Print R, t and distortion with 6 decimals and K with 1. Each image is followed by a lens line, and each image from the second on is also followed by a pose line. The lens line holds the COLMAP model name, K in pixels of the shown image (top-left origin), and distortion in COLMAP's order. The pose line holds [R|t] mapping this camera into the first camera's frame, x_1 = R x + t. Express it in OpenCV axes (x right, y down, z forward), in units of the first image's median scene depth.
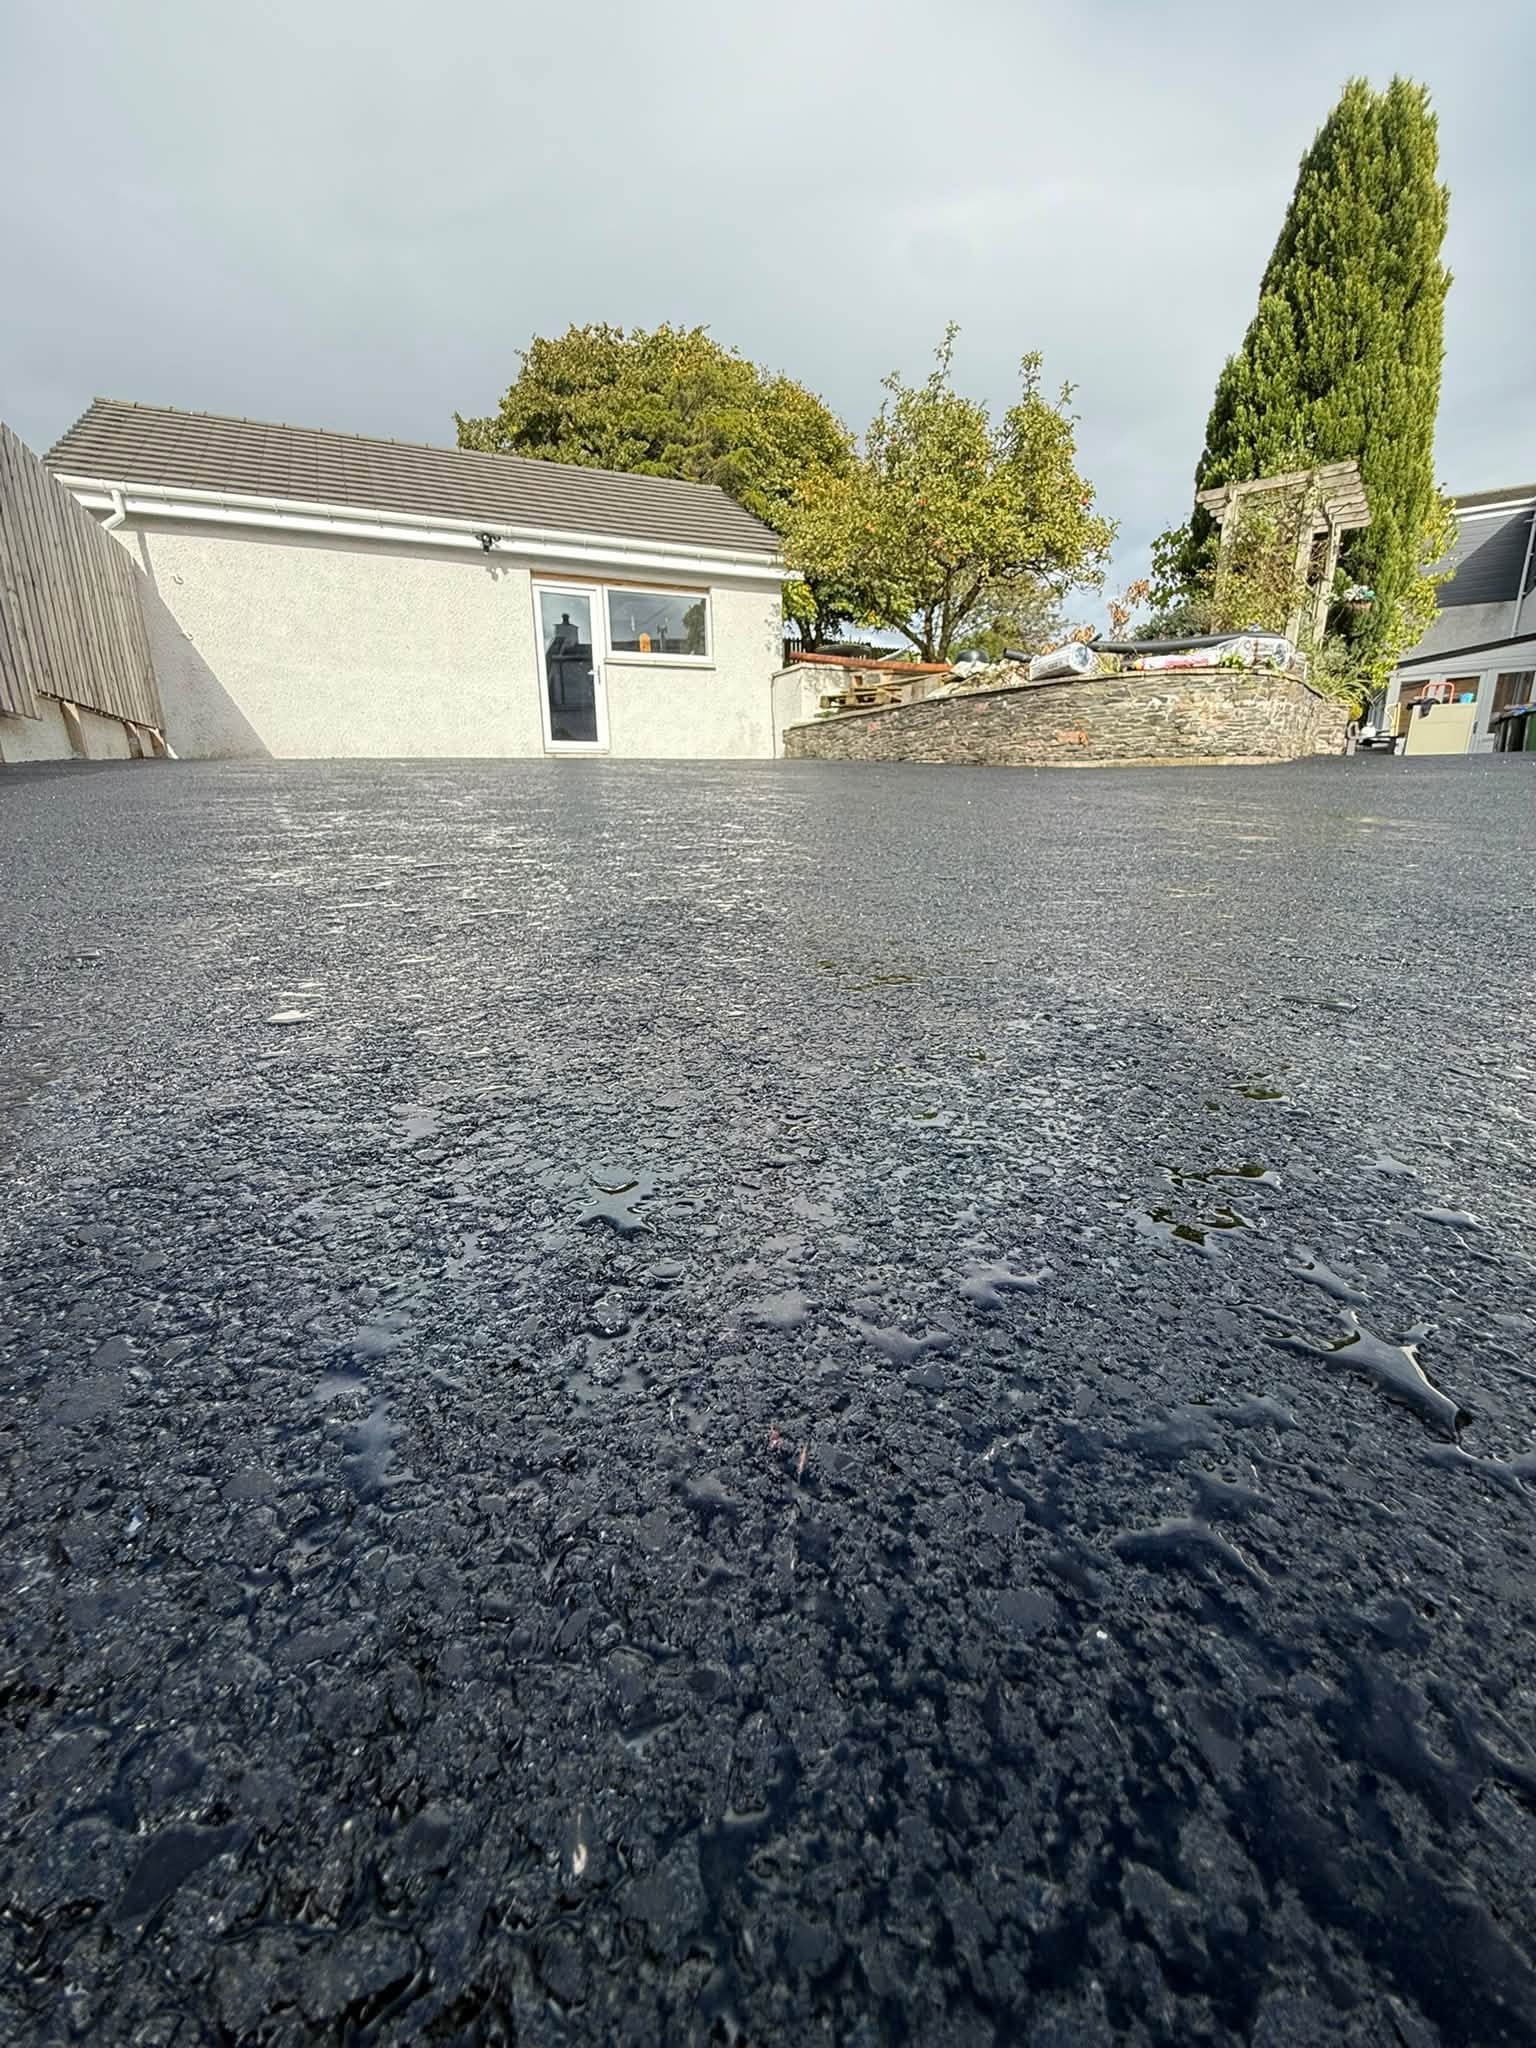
lens RADIAL K [[813.6, 0, 767.8], [0, 813.6, 1017.2], [0, 0, 1]] dist [-0.000111, -0.000868]
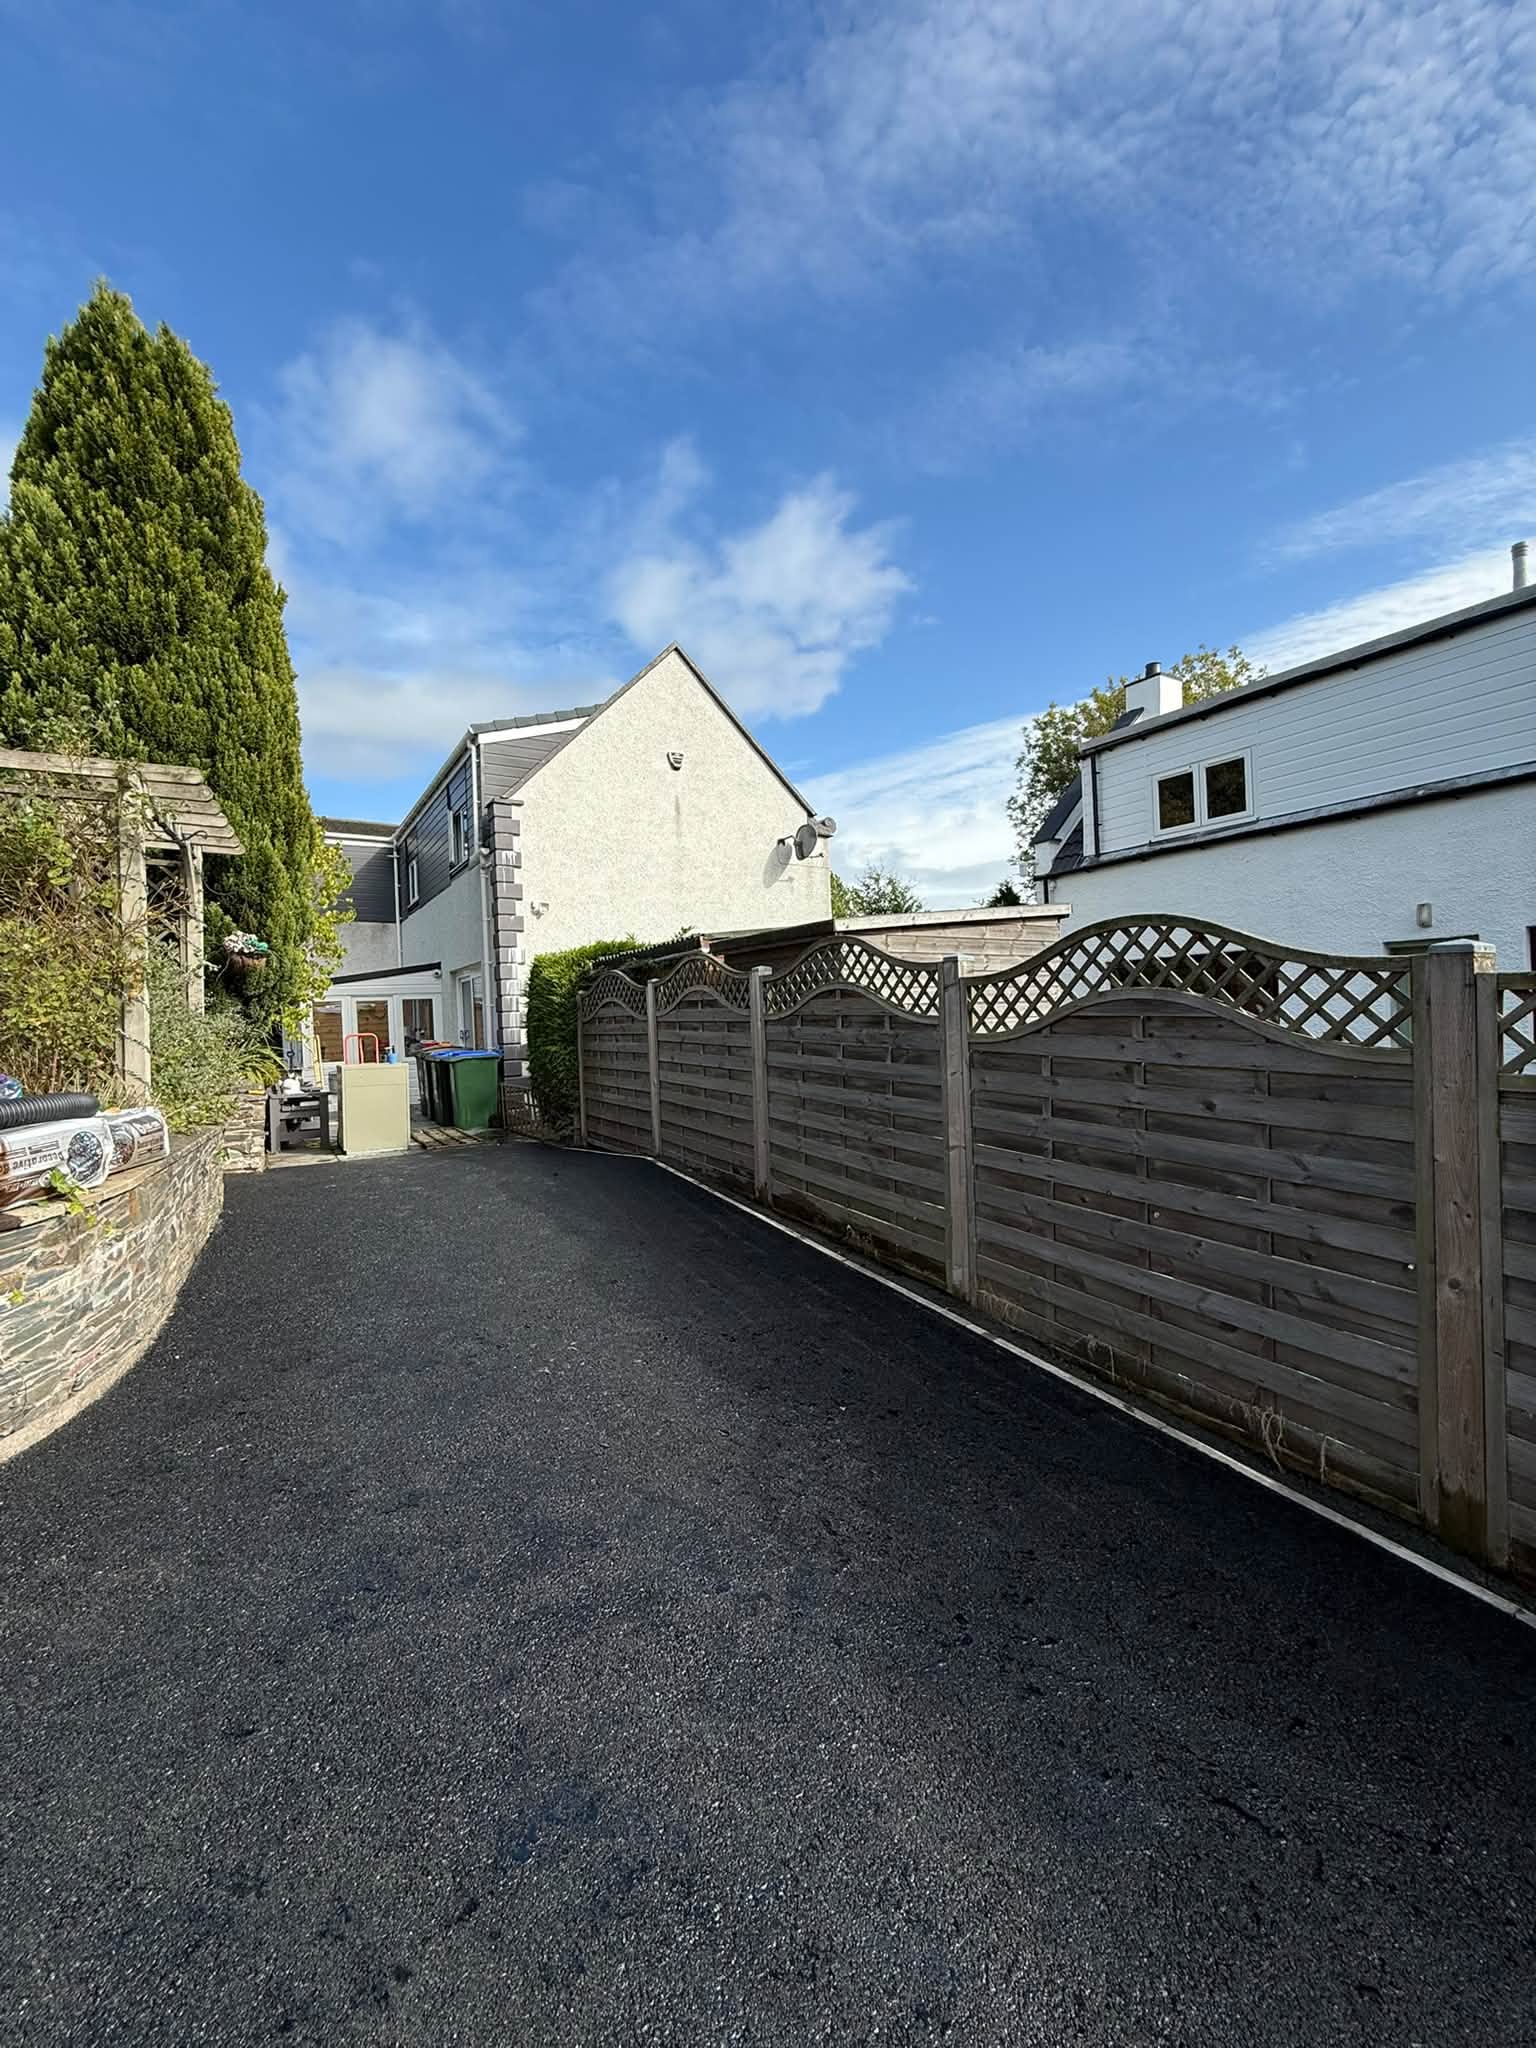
lens RADIAL K [[813.6, 0, 771.2], [0, 813.6, 1021.2], [0, 0, 1]] dist [-0.000111, -0.000868]
pose [[0.406069, -0.004731, 0.913830, 0.271871], [0.264611, 0.957756, -0.112624, -0.257461], [-0.874693, 0.287542, 0.390168, 0.353578]]
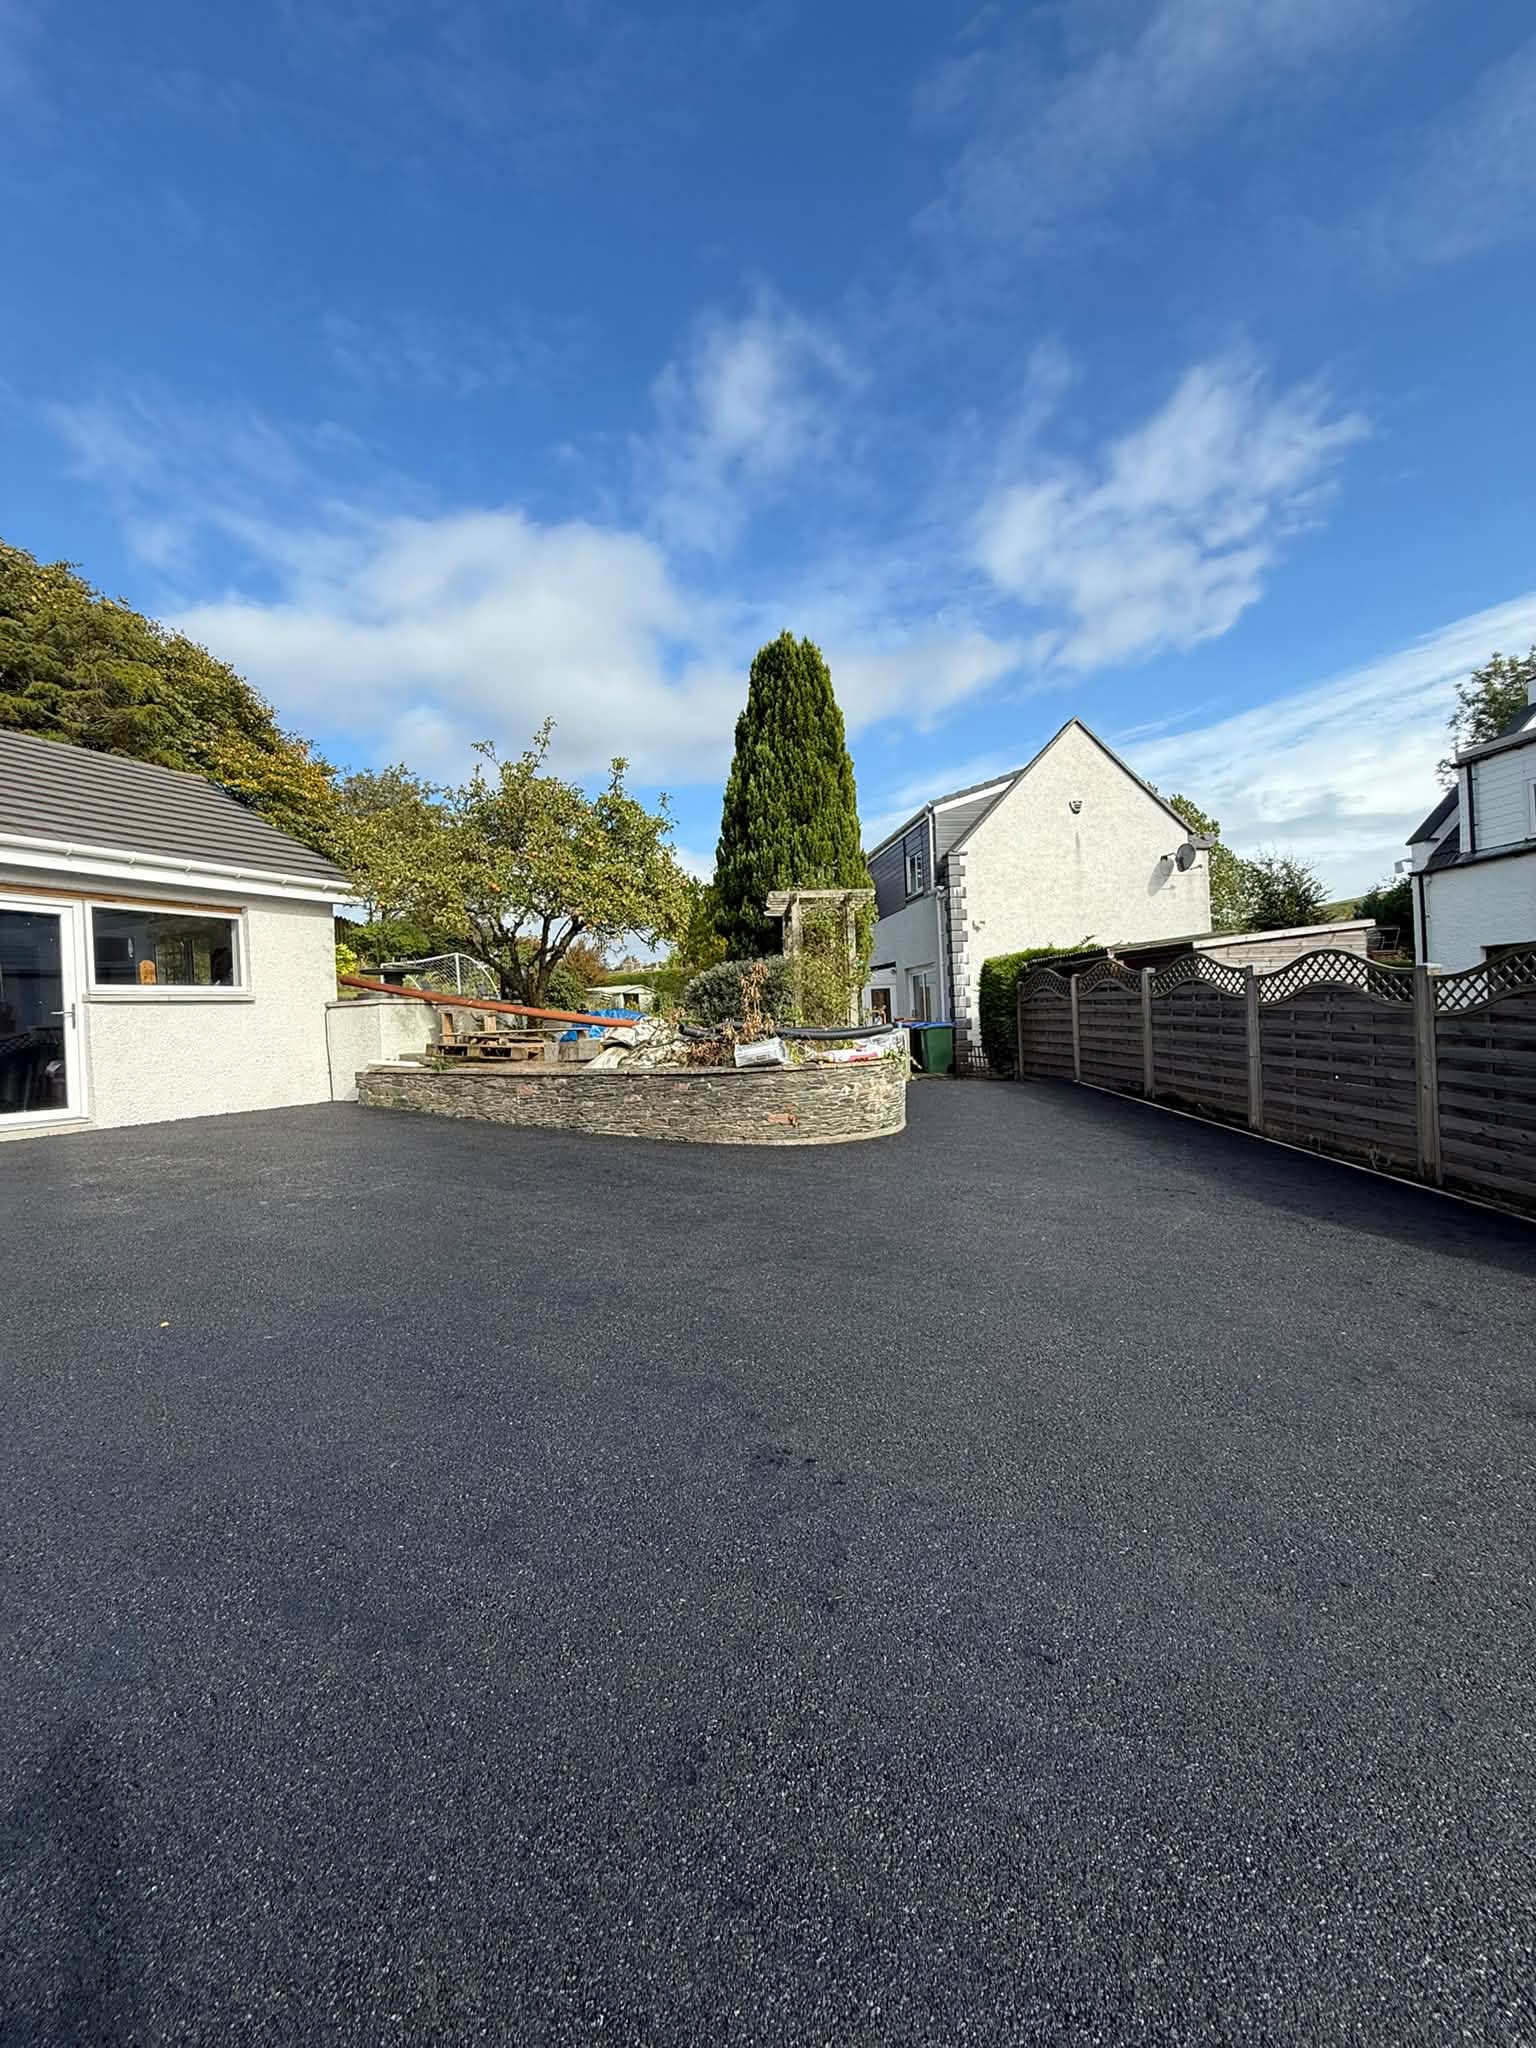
lens RADIAL K [[813.6, 0, 769.7], [0, 813.6, 1018.3], [0, 0, 1]] dist [-0.000111, -0.000868]
pose [[0.758849, -0.017278, 0.651038, -0.241241], [0.196374, 0.959193, -0.203436, -0.184574], [-0.620956, 0.282224, 0.731275, 0.135649]]
